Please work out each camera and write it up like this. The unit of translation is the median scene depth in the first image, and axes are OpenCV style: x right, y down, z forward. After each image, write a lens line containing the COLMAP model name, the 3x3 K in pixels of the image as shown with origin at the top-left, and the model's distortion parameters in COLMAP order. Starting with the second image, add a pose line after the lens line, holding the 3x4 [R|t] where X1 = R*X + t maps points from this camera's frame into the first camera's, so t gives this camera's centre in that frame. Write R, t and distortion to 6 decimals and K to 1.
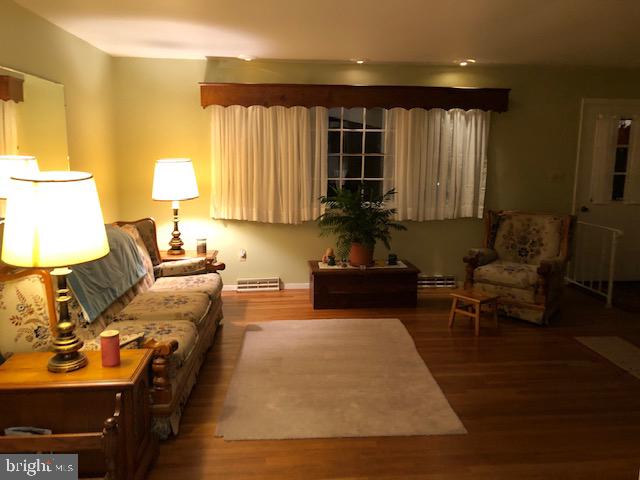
lens RADIAL K [[533.1, 0, 320.0], [0, 533.1, 240.0], [0, 0, 1]] dist [0.000521, -0.004126]
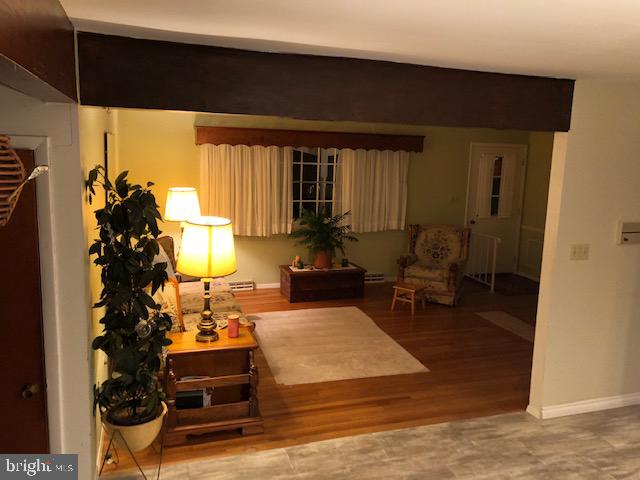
lens RADIAL K [[533.1, 0, 320.0], [0, 533.1, 240.0], [0, 0, 1]] dist [0.000521, -0.004126]
pose [[0.973447, -0.016533, 0.228313, -0.232098], [0.016205, 0.999863, 0.003310, -0.026402], [-0.228336, 0.000477, 0.973582, -0.285108]]
